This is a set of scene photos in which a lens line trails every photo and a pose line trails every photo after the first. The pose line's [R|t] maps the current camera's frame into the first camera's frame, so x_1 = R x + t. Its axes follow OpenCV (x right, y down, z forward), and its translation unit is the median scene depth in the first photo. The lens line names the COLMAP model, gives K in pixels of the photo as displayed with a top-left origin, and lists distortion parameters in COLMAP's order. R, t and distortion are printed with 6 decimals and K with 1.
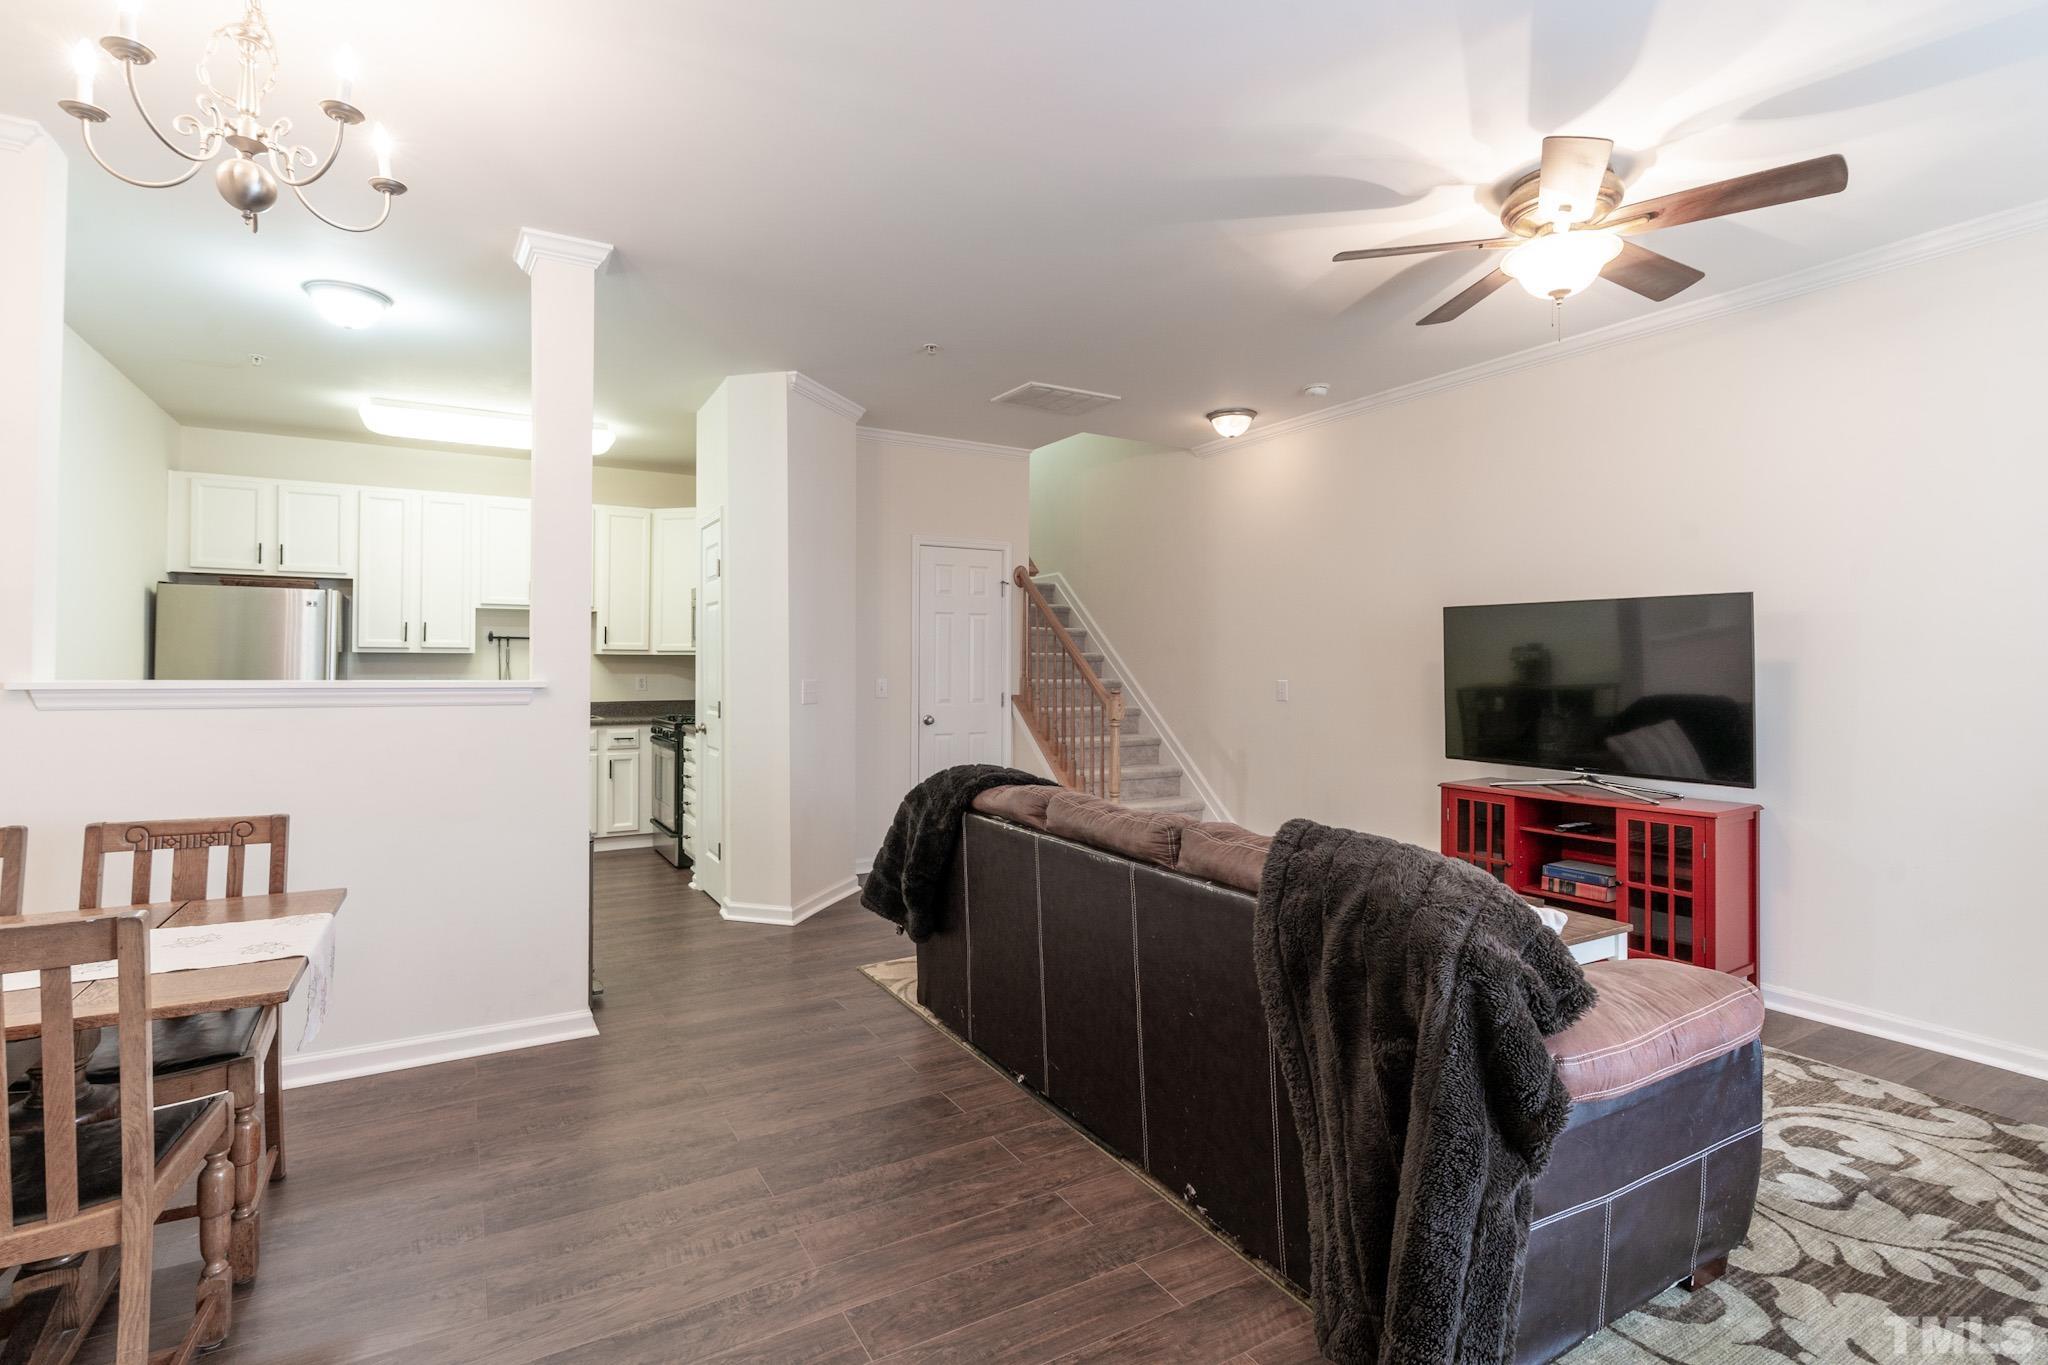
lens RADIAL K [[981.2, 0, 1021.8], [0, 981.2, 670.9], [0, 0, 1]] dist [-0.001078, 0.000027]
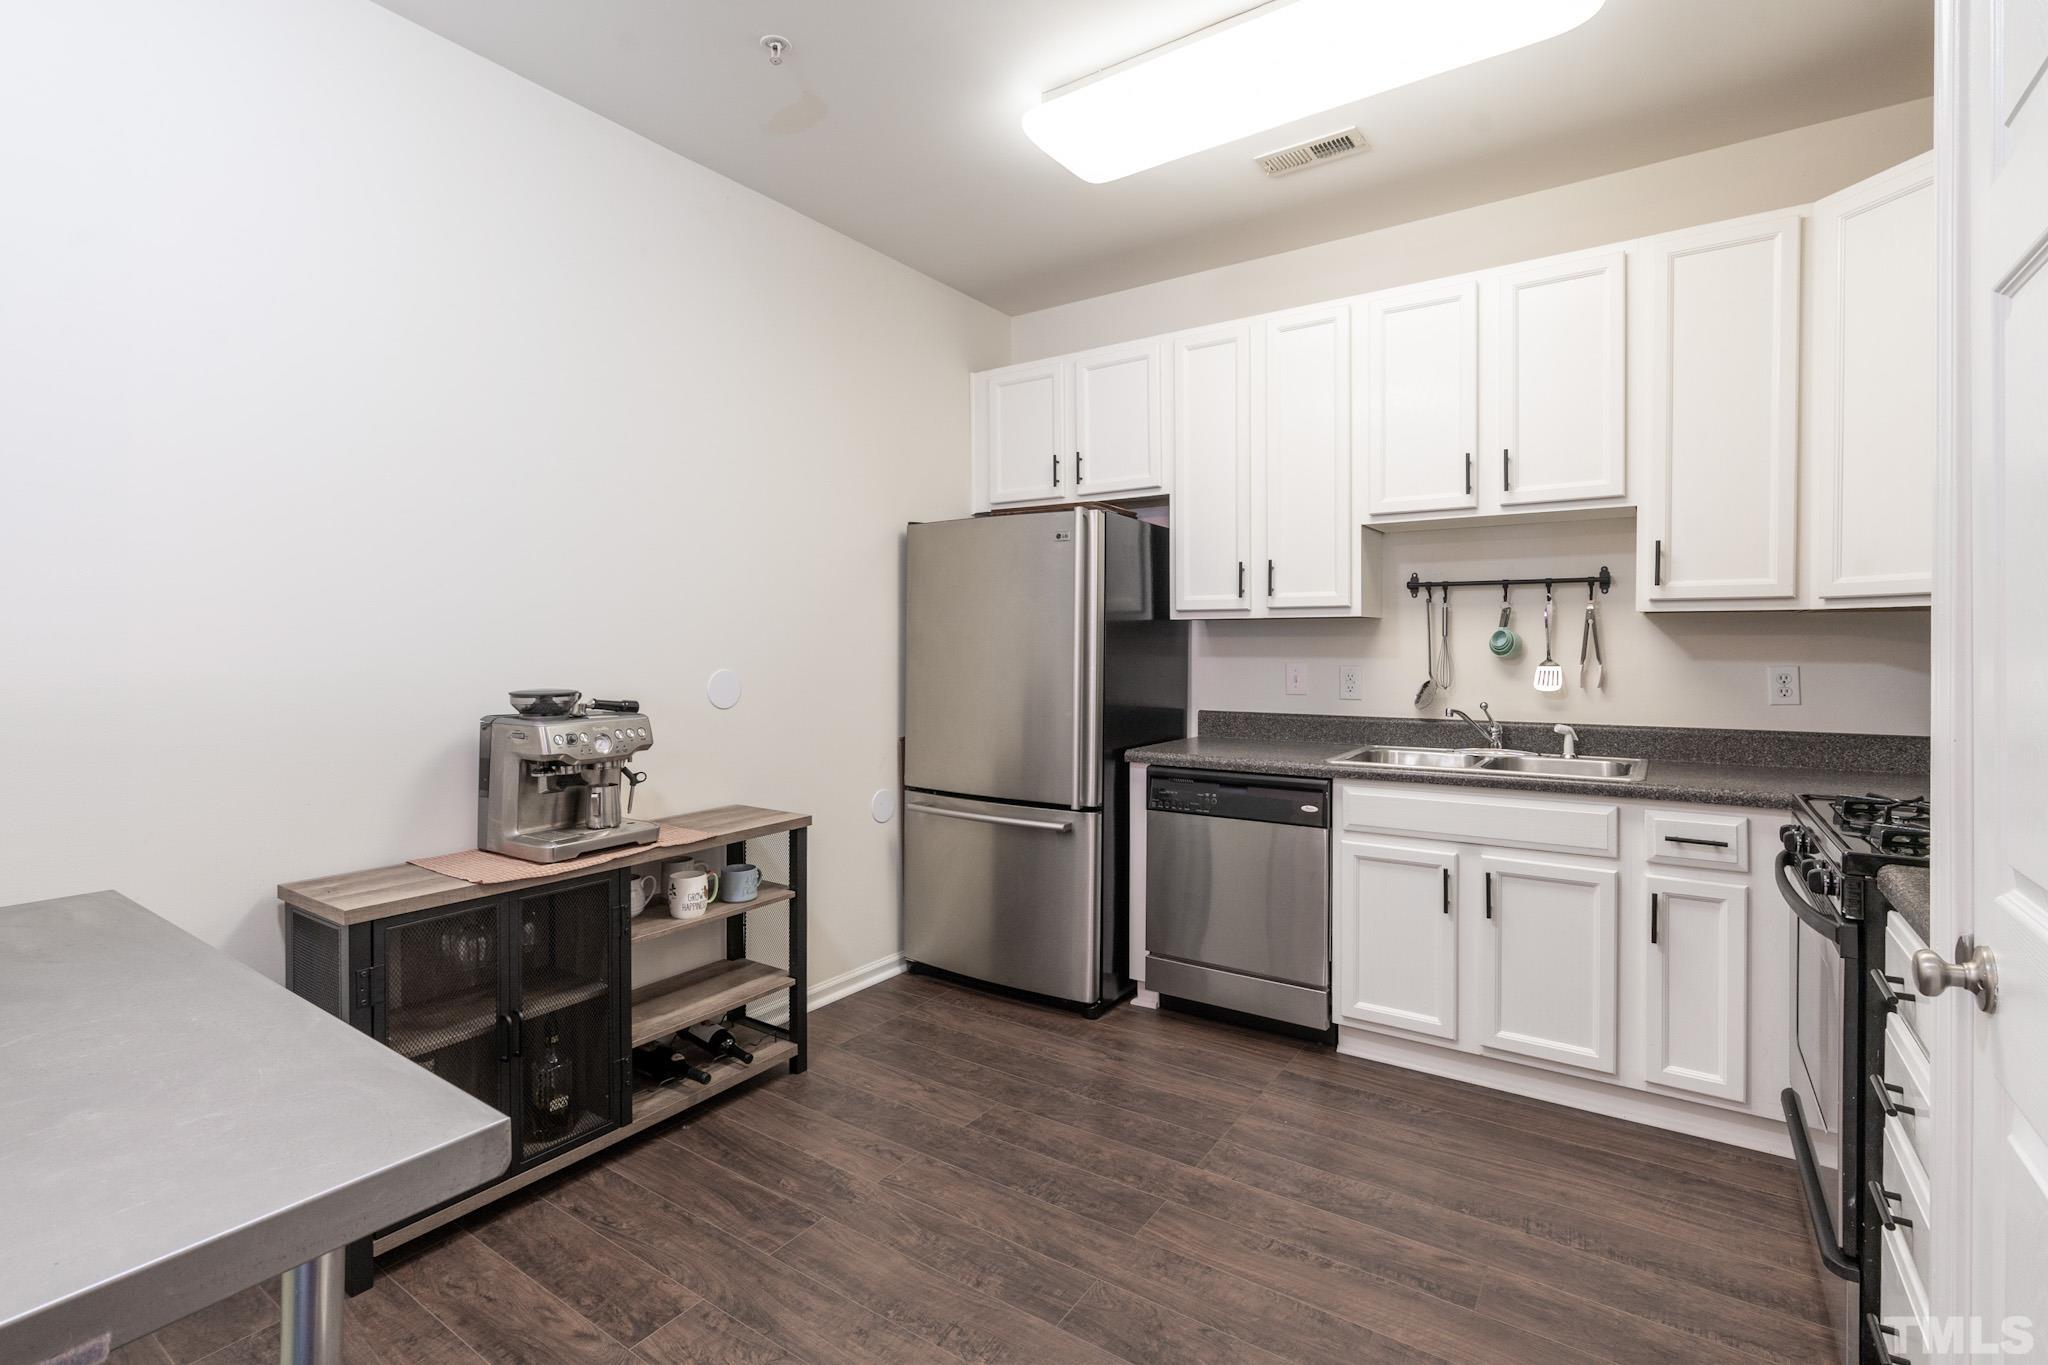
lens RADIAL K [[934.0, 0, 1002.5], [0, 934.0, 648.7], [0, 0, 1]] dist [-0.003792, -0.000403]
pose [[0.414207, -0.000172, -0.910183, -0.197527], [-0.002905, 0.999995, -0.001511, -0.000684], [0.910178, 0.003270, 0.414205, 0.619585]]
